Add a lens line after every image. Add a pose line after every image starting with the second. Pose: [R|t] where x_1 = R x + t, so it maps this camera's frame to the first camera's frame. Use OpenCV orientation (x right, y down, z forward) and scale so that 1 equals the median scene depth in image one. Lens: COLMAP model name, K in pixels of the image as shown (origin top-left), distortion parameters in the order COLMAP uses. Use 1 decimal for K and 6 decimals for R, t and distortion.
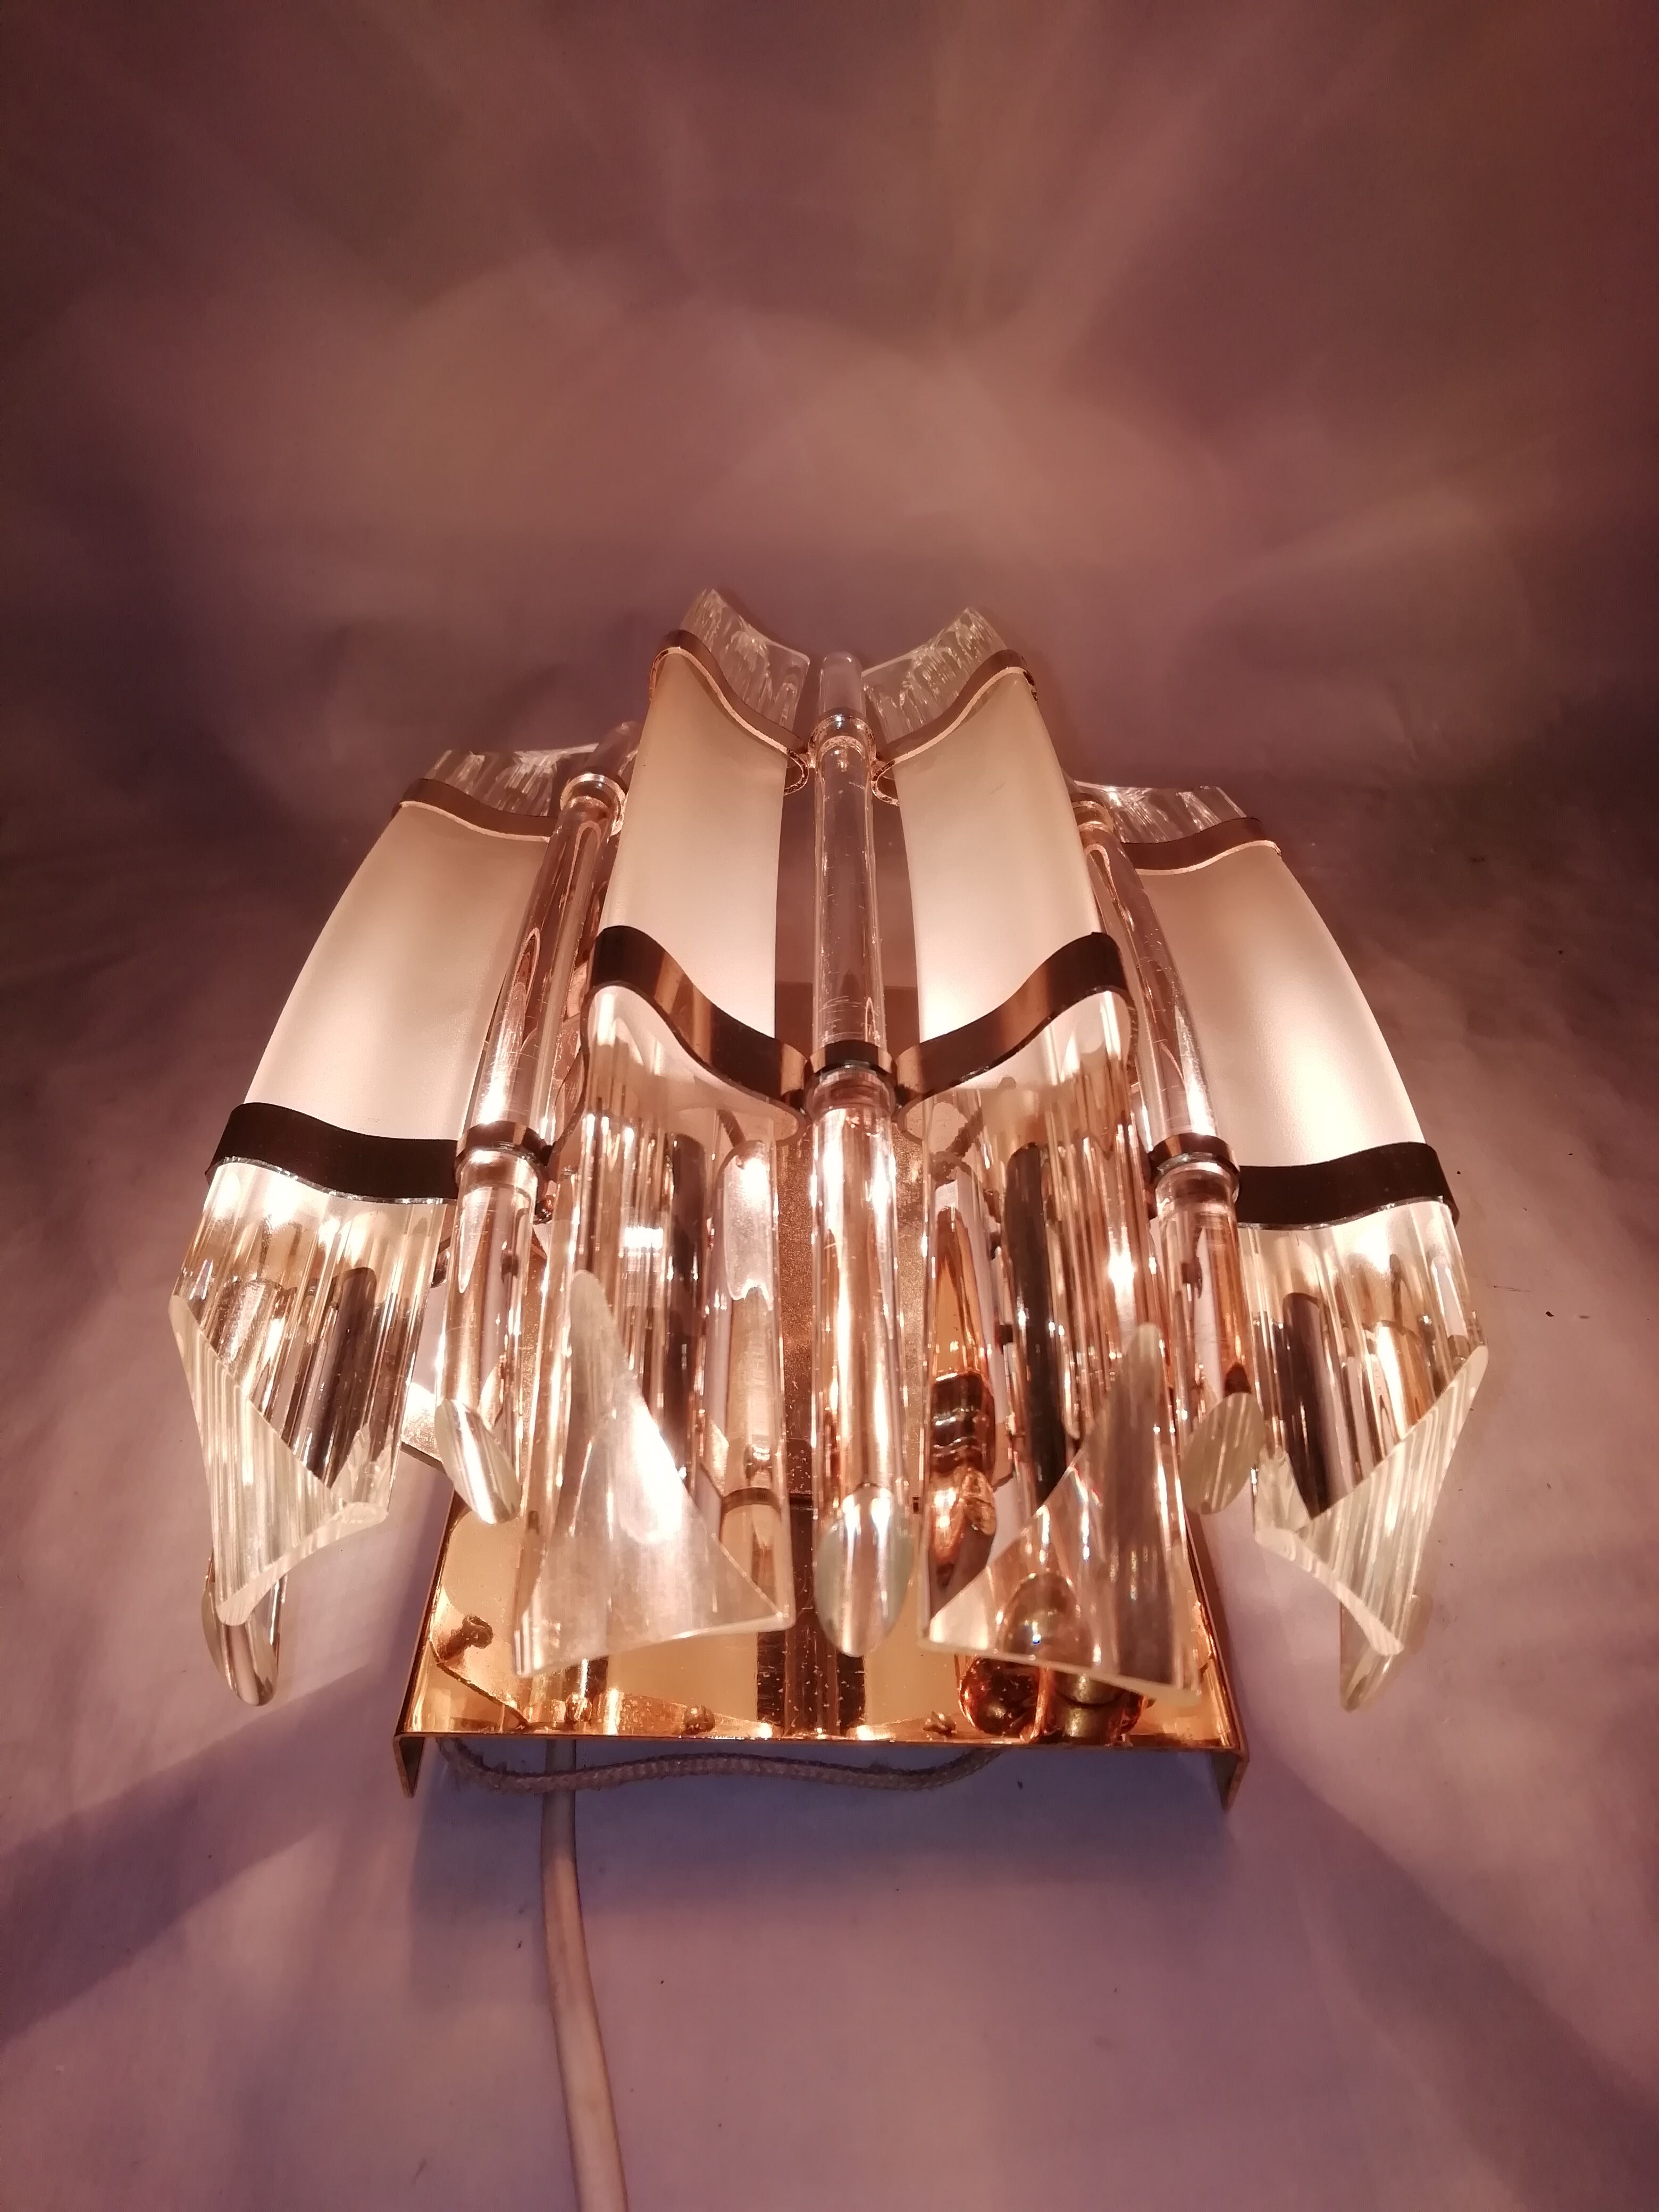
lens RADIAL K [[1655.2, 0, 849.6], [0, 1655.2, 1097.4], [0, 0, 1]] dist [0.003852, 0.000970]
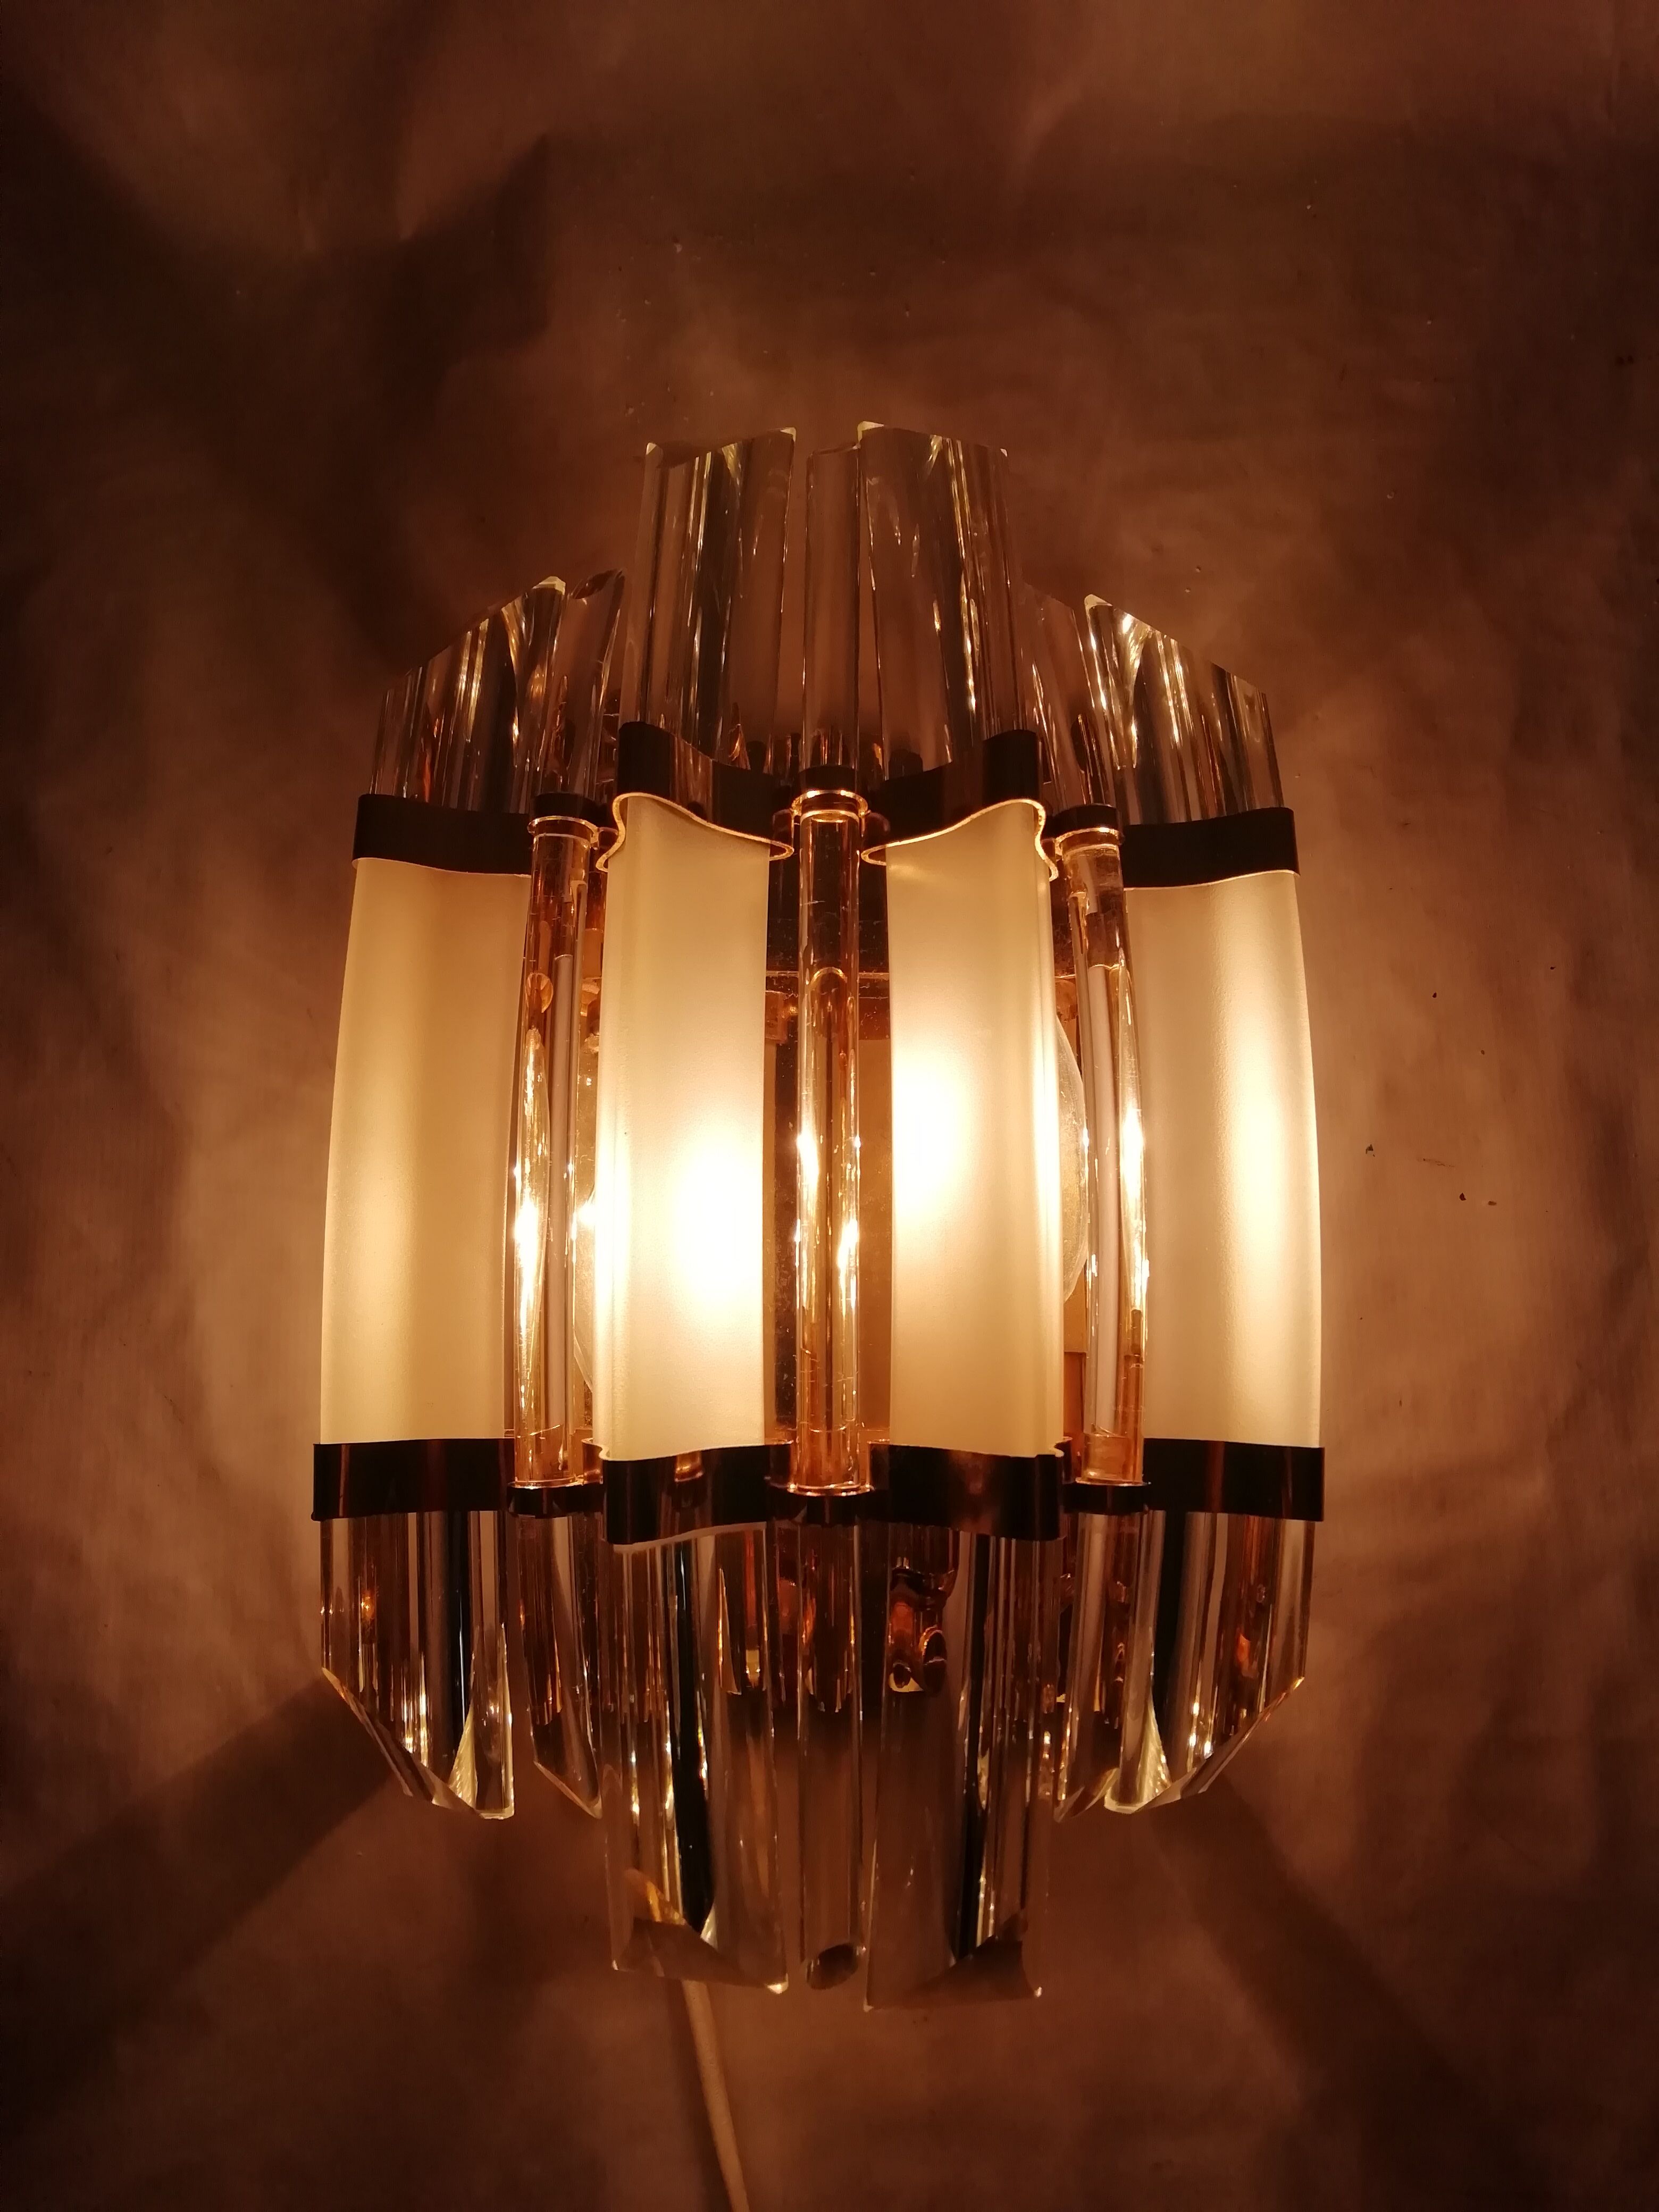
lens RADIAL K [[1655.2, 0, 849.6], [0, 1655.2, 1097.4], [0, 0, 1]] dist [0.003852, 0.000970]
pose [[0.999809, 0.012396, -0.015104, 0.028334], [0.001753, 0.712991, 0.701171, -0.965012], [0.019460, -0.701063, 0.712834, 0.321014]]
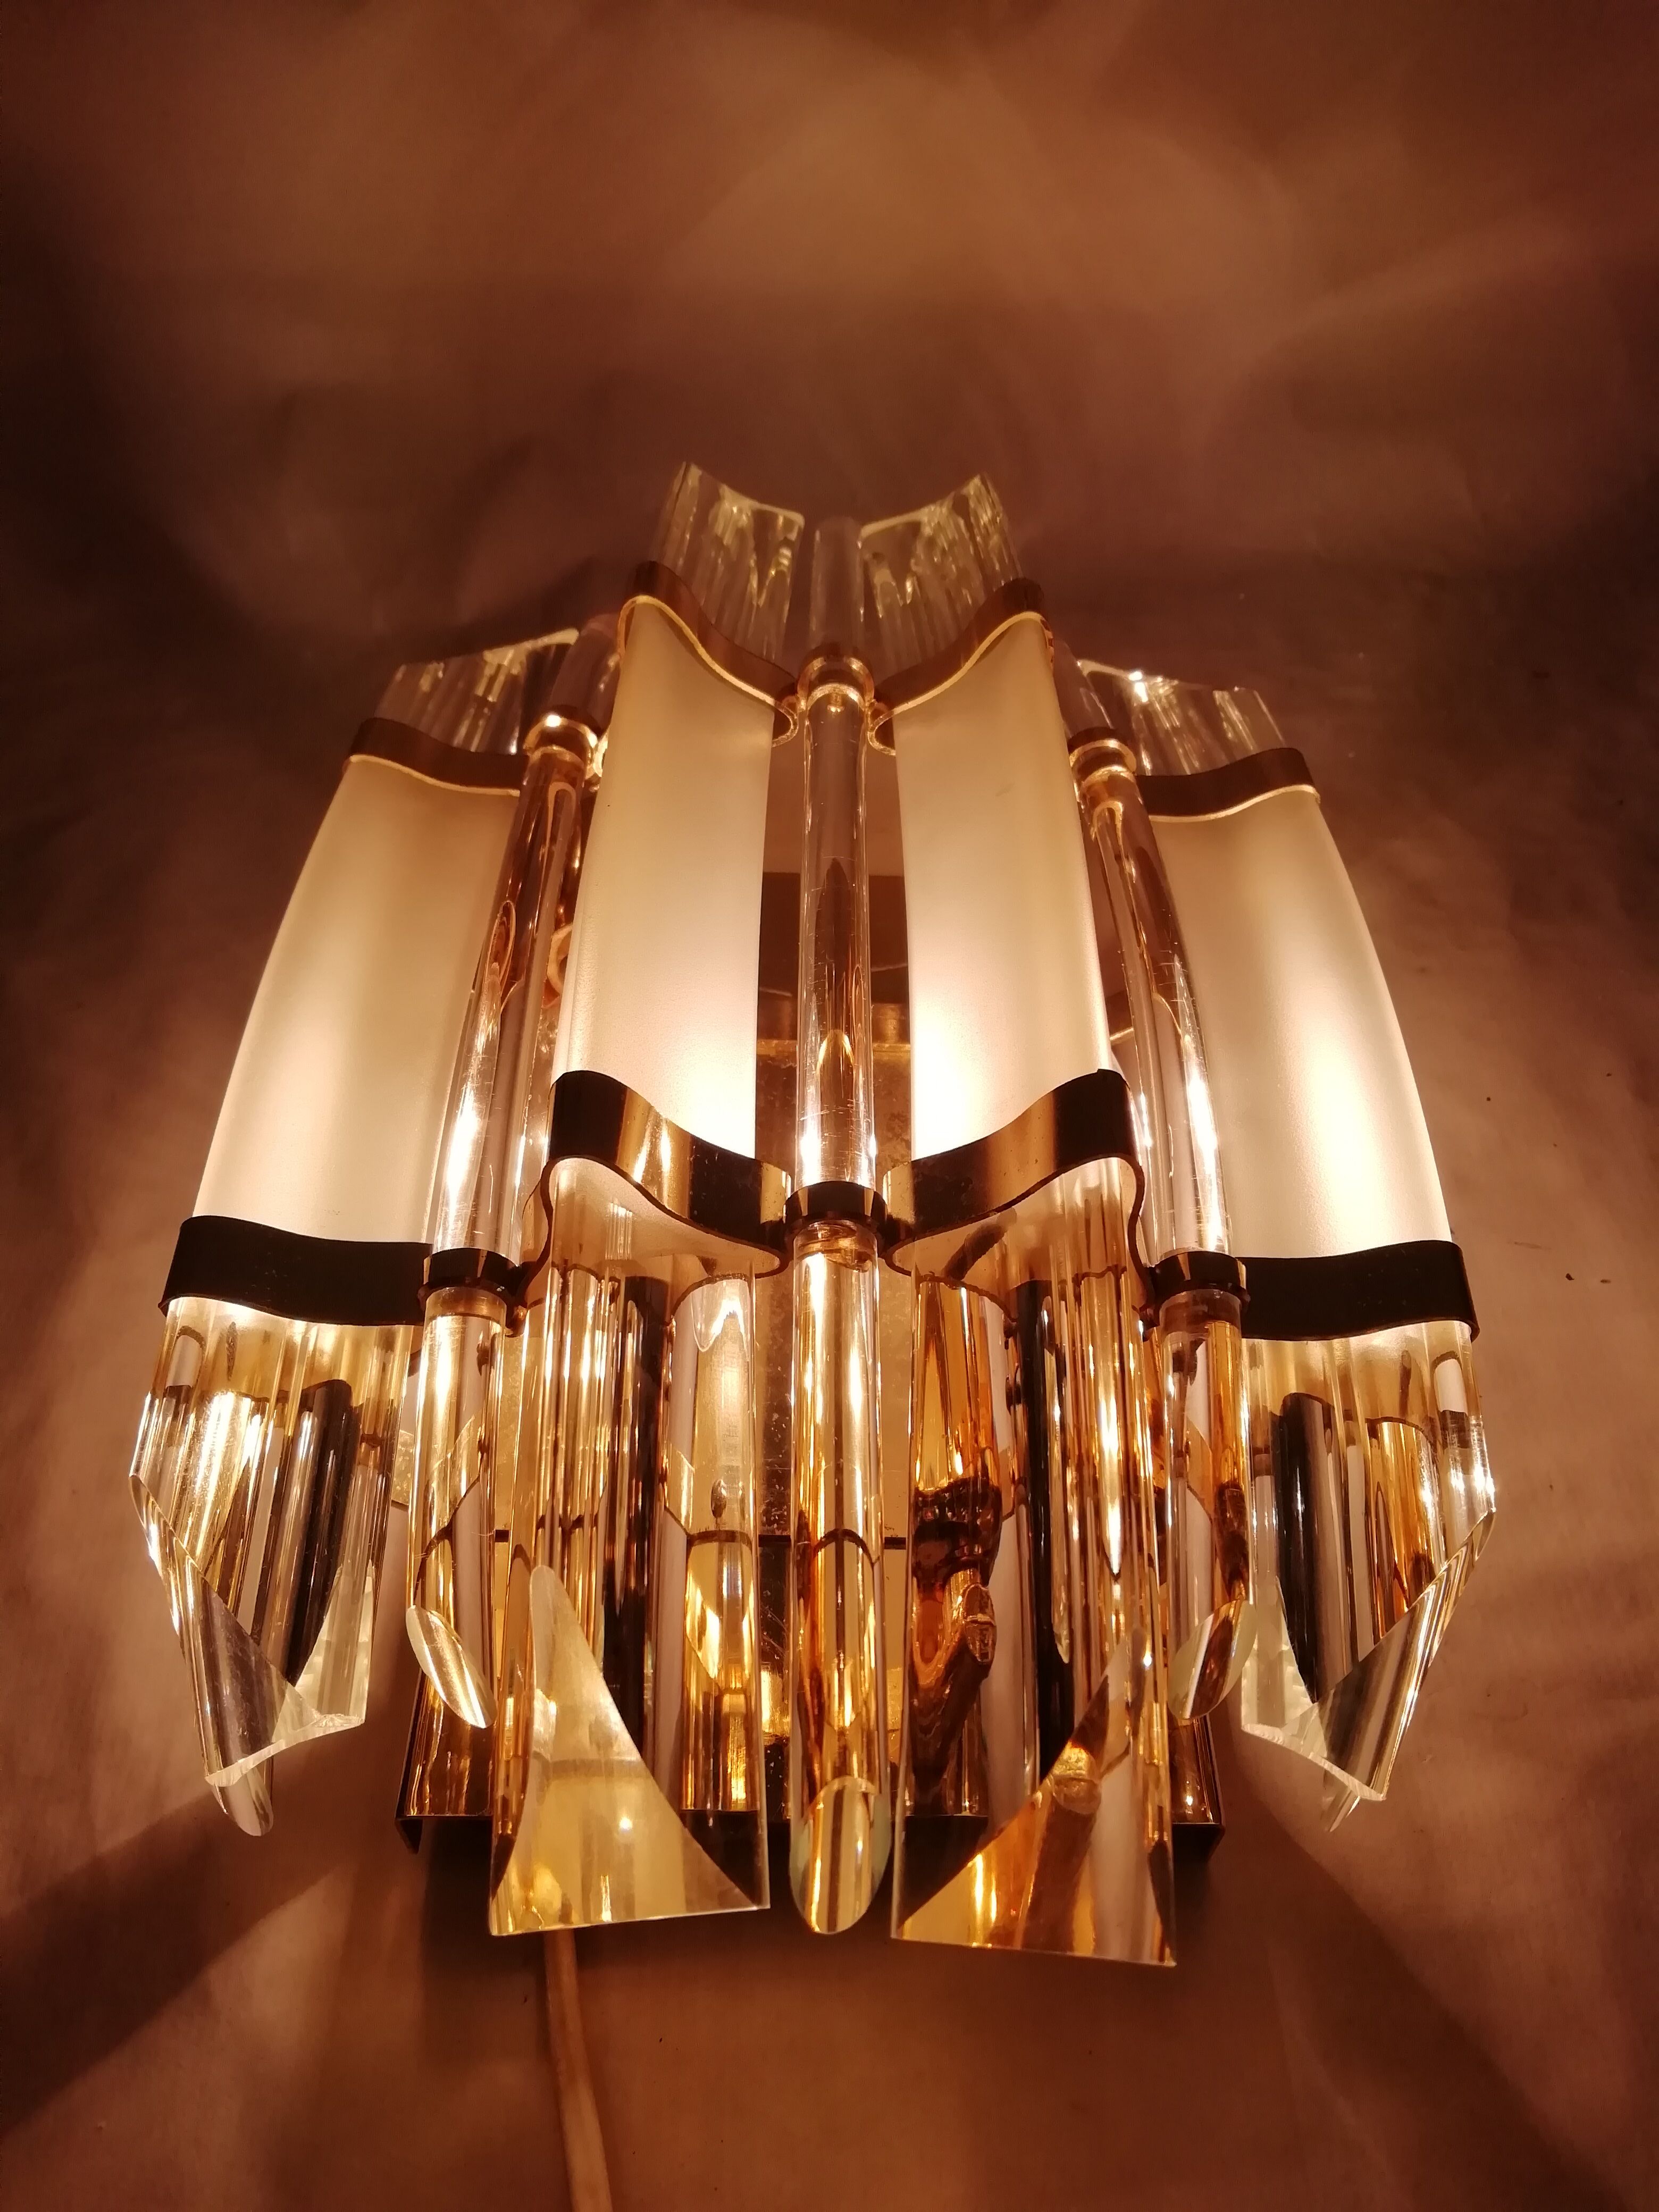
lens RADIAL K [[1661.5, 0, 829.5], [0, 1661.5, 1106.0], [0, 0, 1]] dist [-0.001813, -0.000534]
pose [[0.999741, 0.001034, -0.022745, 0.017085], [0.004174, 0.973720, 0.227710, -0.258394], [0.022382, -0.227746, 0.973463, 0.095953]]
